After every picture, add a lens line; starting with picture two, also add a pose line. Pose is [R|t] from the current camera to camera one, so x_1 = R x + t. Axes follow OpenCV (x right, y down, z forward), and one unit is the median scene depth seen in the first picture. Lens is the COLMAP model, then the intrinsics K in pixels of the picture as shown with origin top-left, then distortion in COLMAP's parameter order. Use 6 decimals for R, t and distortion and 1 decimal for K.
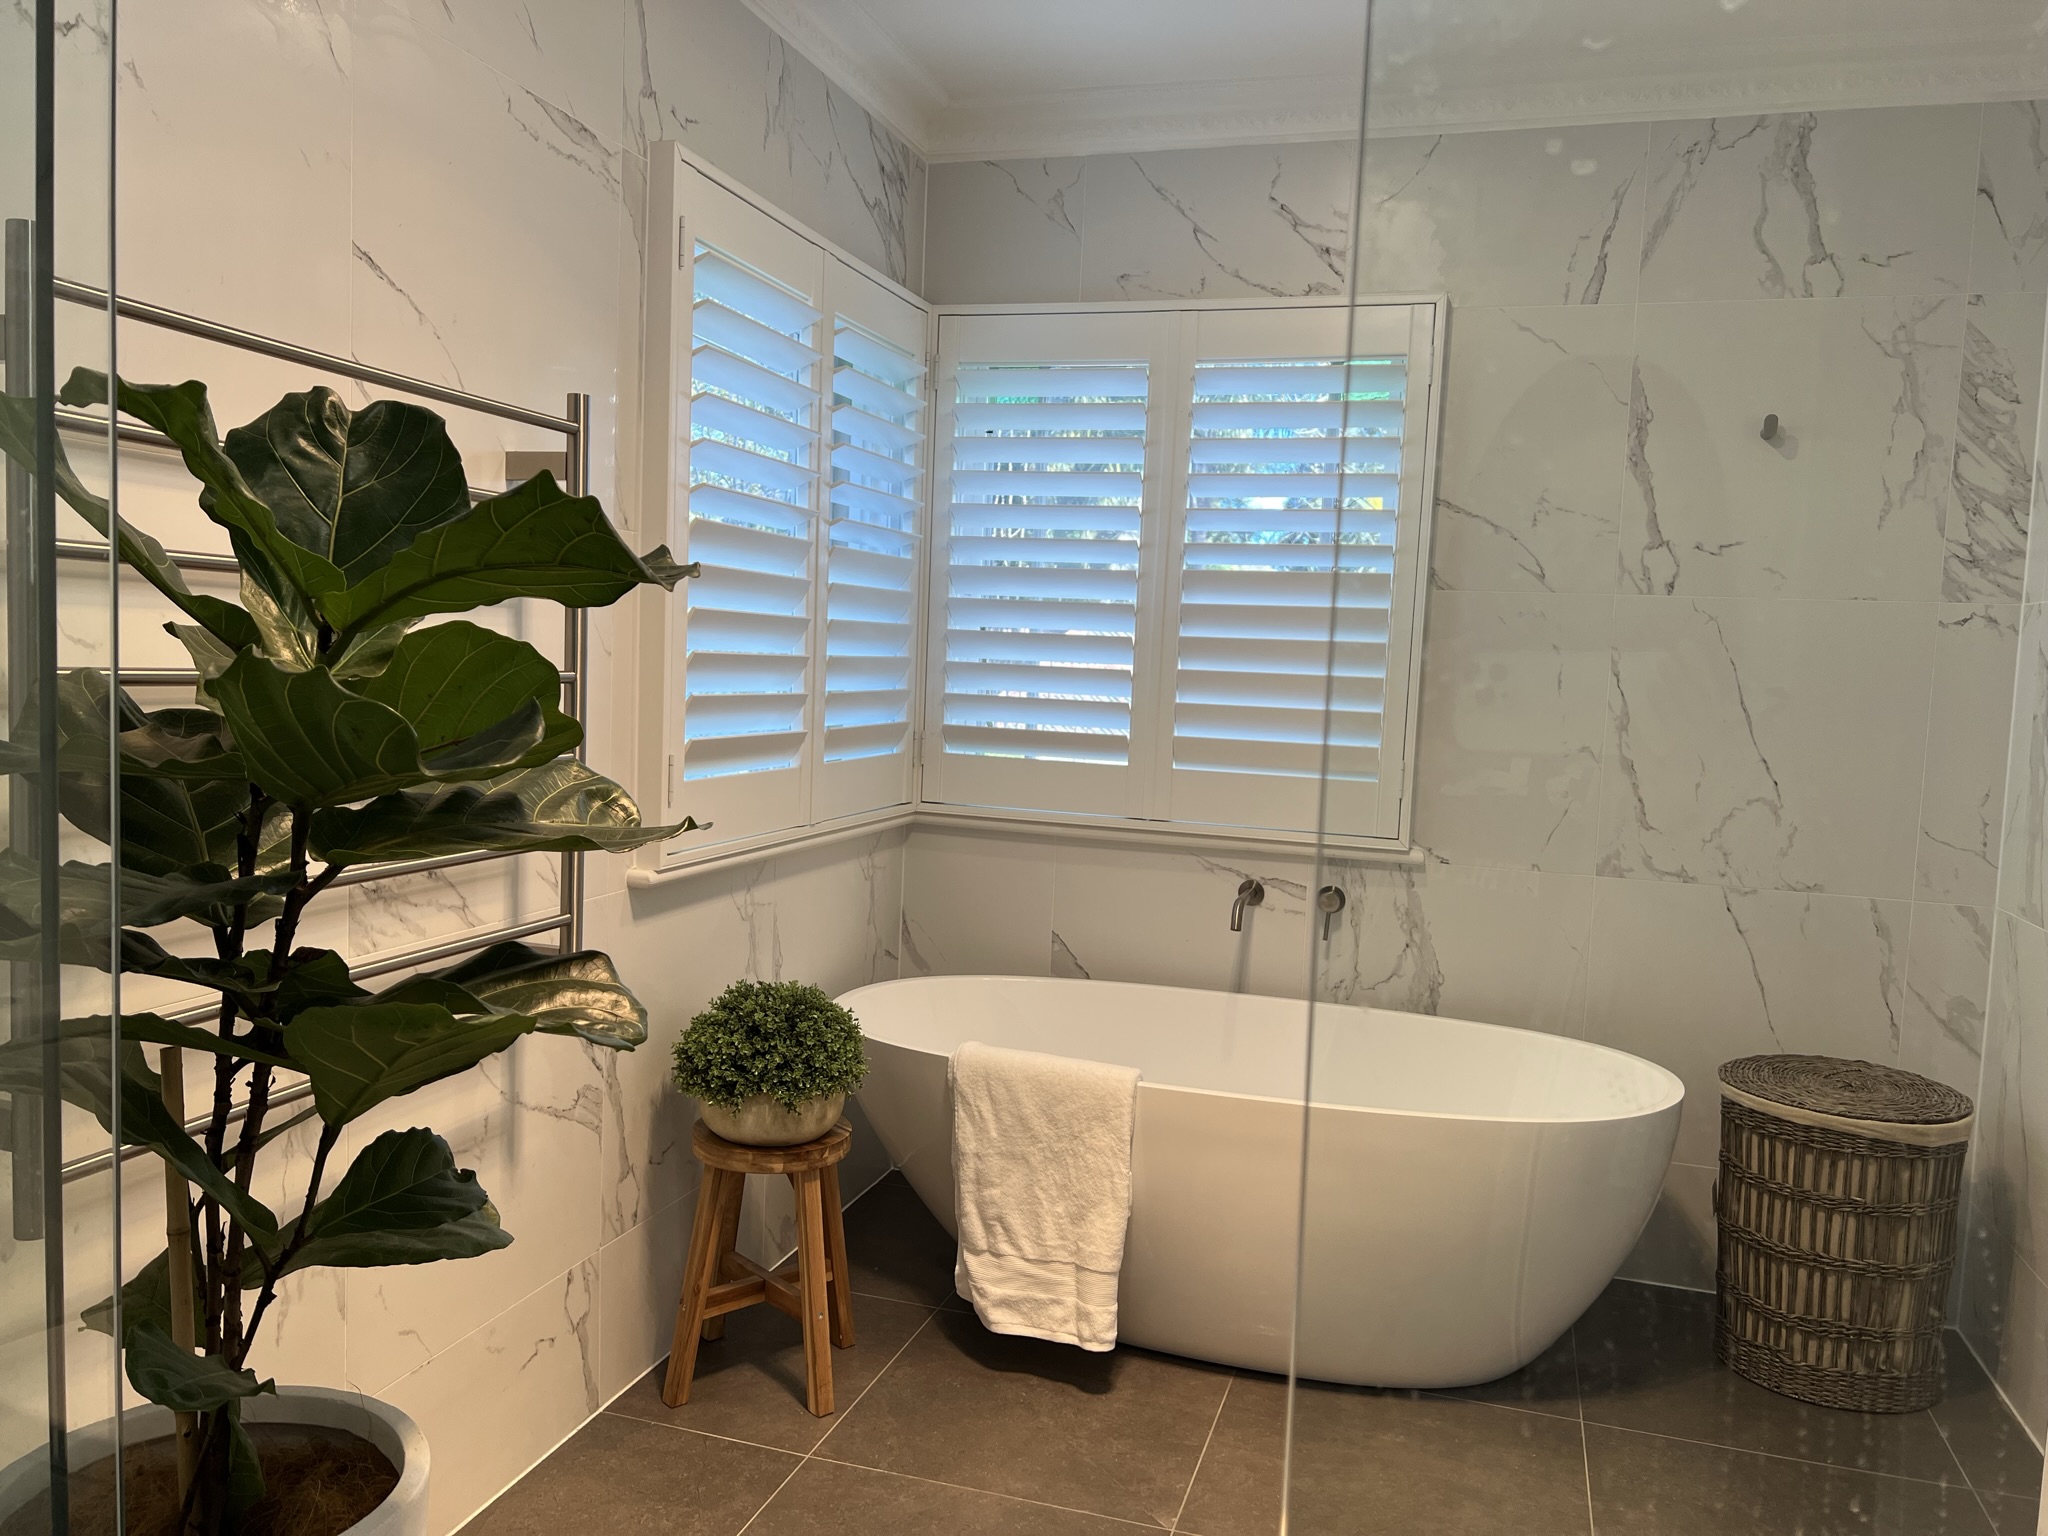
lens RADIAL K [[1531.8, 0, 1031.4], [0, 1531.8, 760.2], [0, 0, 1]] dist [0.053830, -0.069456]
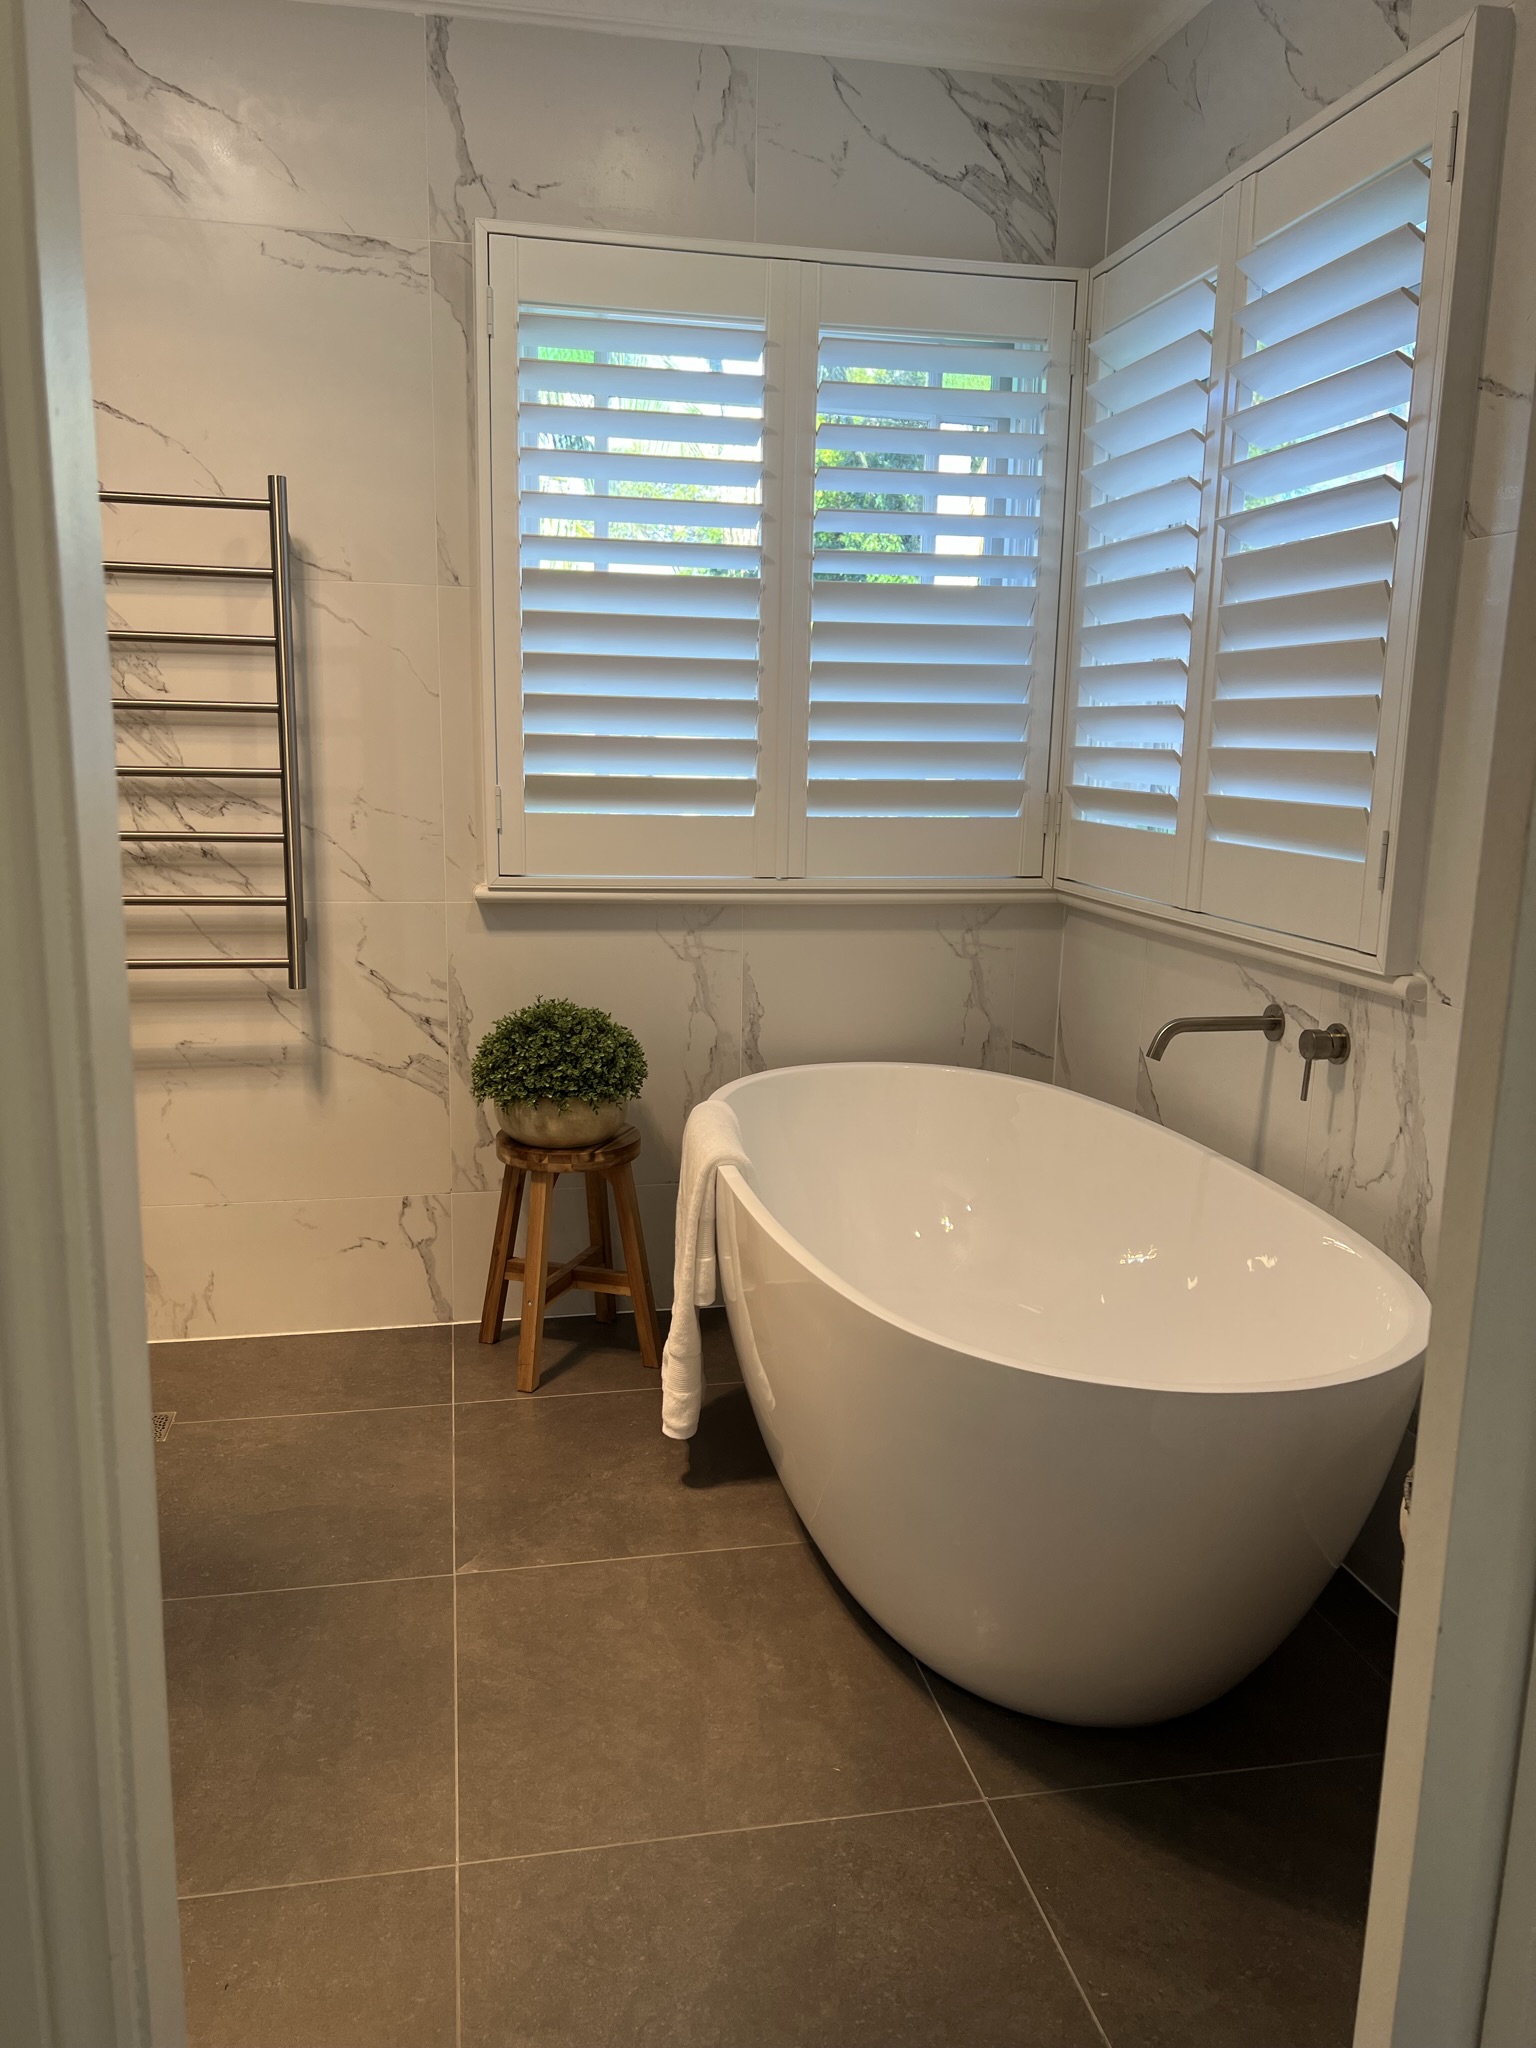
lens RADIAL K [[1531.8, 0, 761.1], [0, 1531.8, 1029.2], [0, 0, 1]] dist [0.053830, -0.069456]
pose [[0.483755, 0.132484, -0.865118, 0.756917], [-0.061216, 0.991177, 0.117558, 0.025441], [0.873060, -0.003911, 0.487597, 0.537694]]
